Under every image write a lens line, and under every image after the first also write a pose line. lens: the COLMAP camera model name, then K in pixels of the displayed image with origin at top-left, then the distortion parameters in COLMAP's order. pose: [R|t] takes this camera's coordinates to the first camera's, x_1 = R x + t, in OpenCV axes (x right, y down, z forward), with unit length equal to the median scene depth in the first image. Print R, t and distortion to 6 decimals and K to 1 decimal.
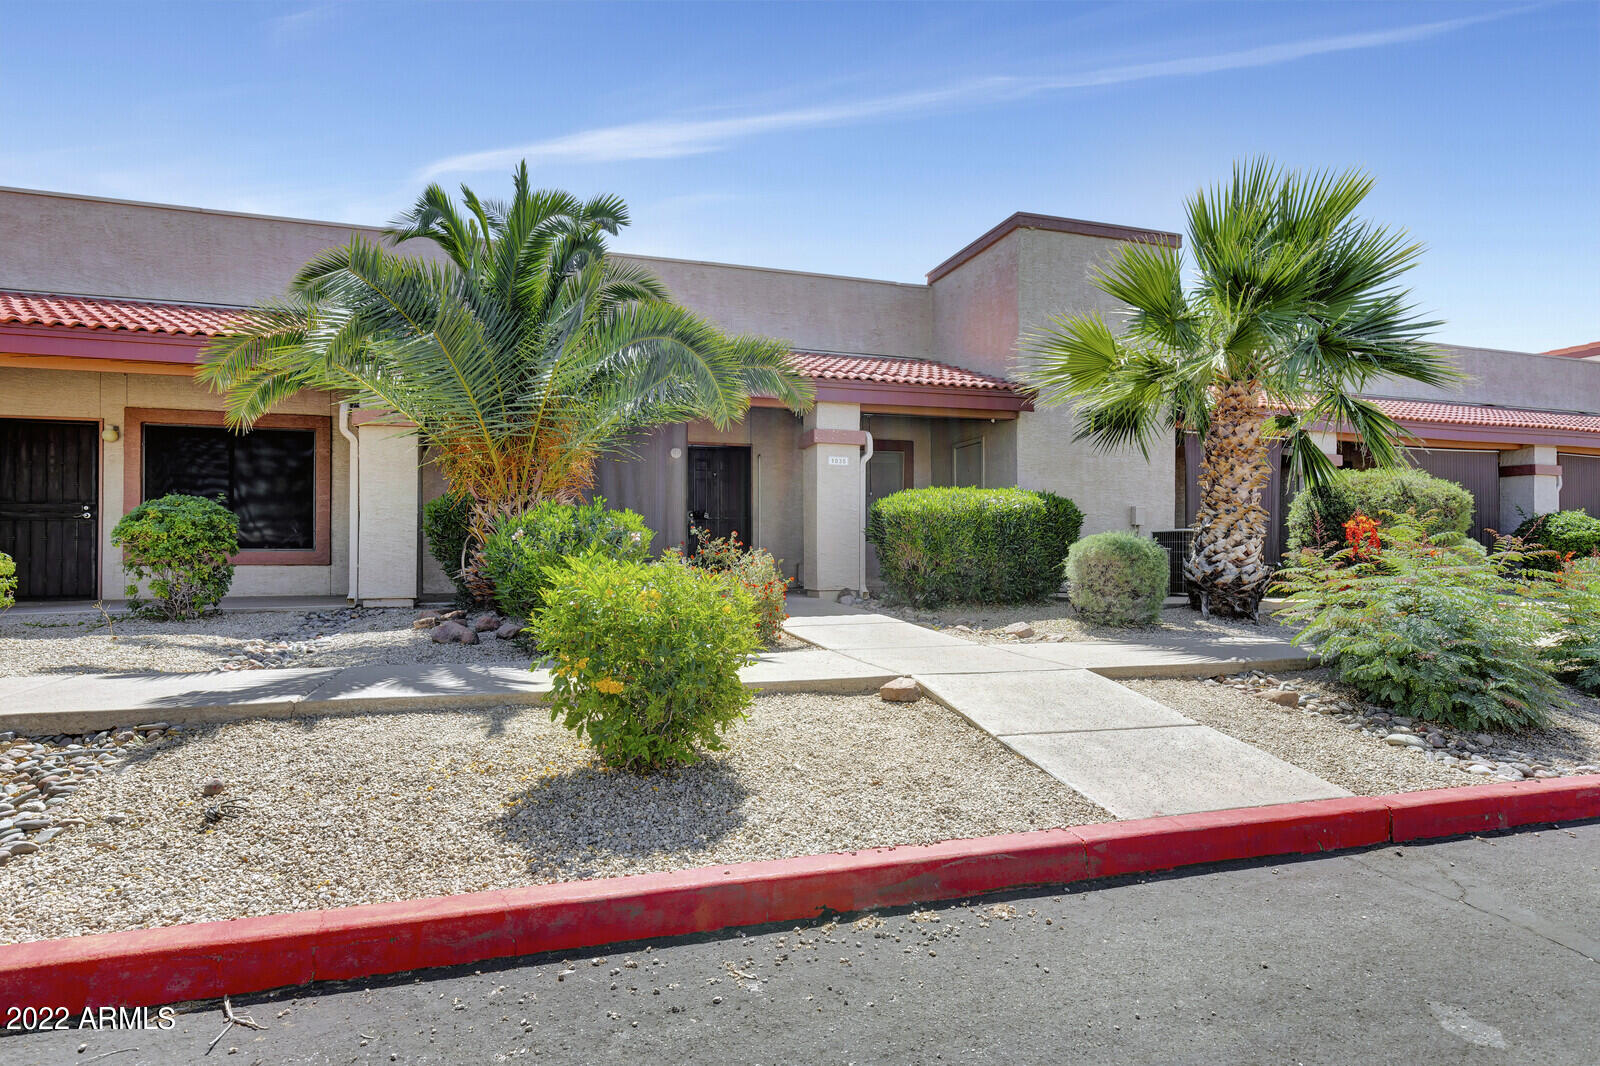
lens RADIAL K [[893.8, 0, 804.9], [0, 893.8, 534.5], [0, 0, 1]] dist [0.010052, -0.001409]
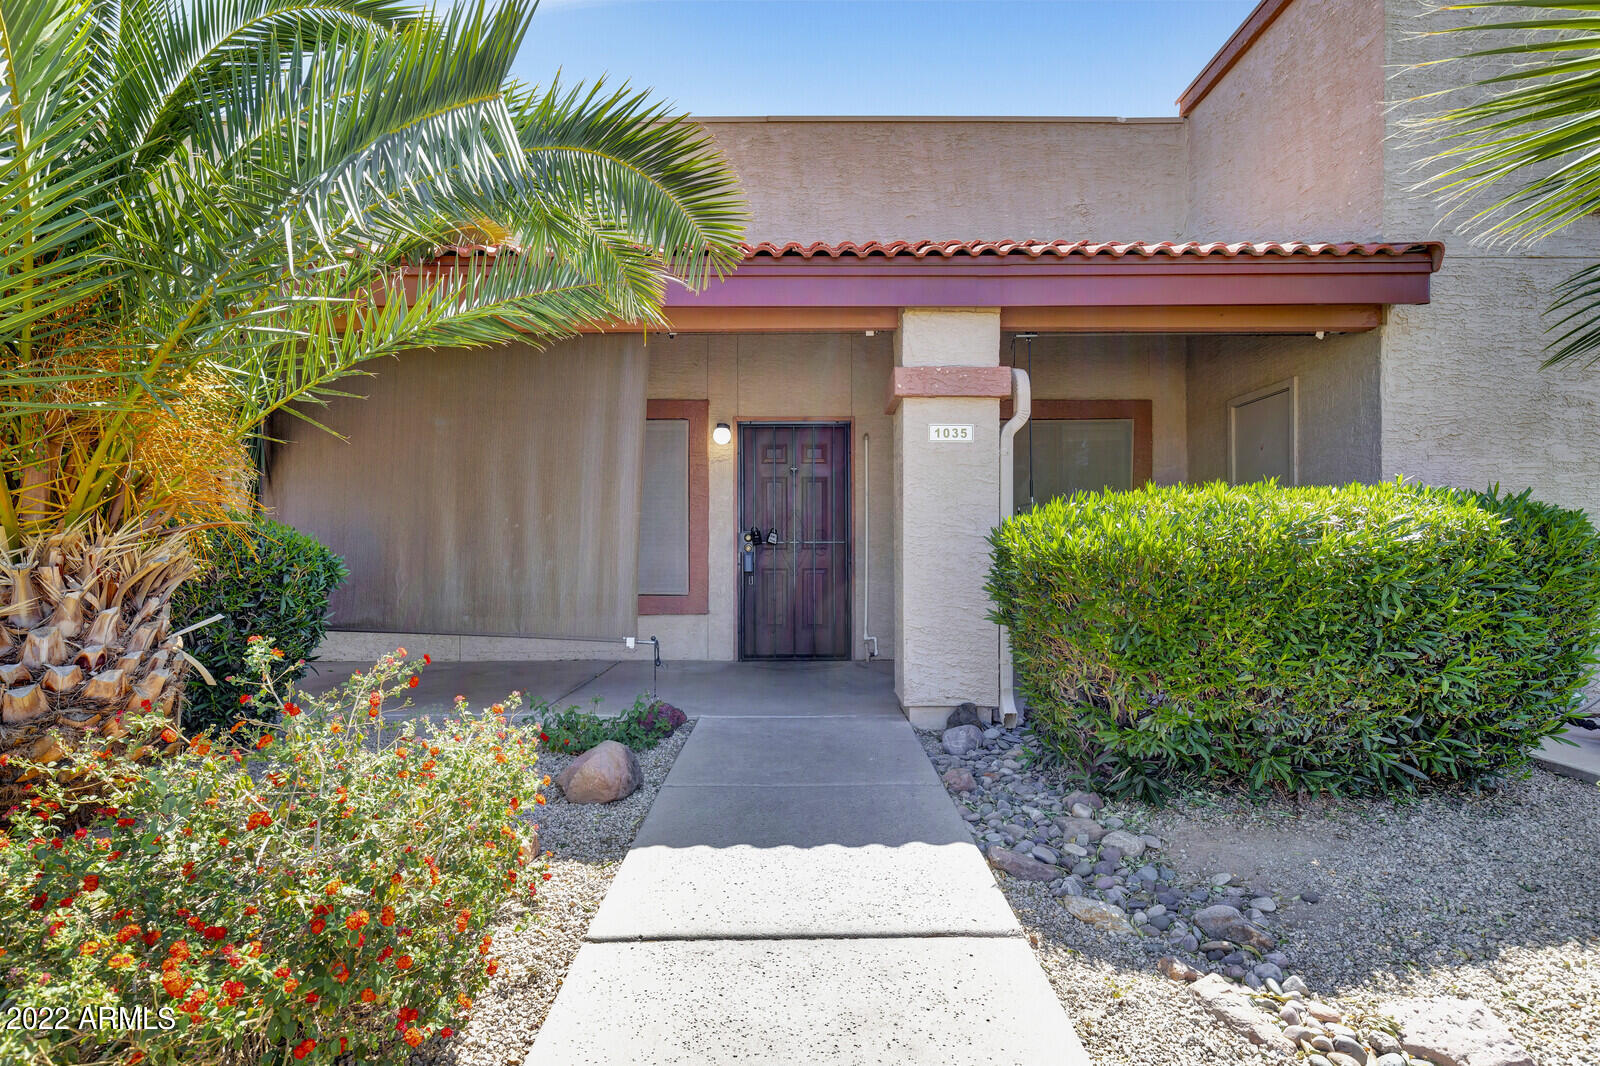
lens RADIAL K [[893.8, 0, 792.1], [0, 893.8, 538.2], [0, 0, 1]] dist [0.010052, -0.001409]
pose [[0.952901, -0.002973, -0.303268, 0.099679], [0.003782, 0.999991, 0.002081, -0.027821], [0.303259, -0.003130, 0.952903, 0.518946]]
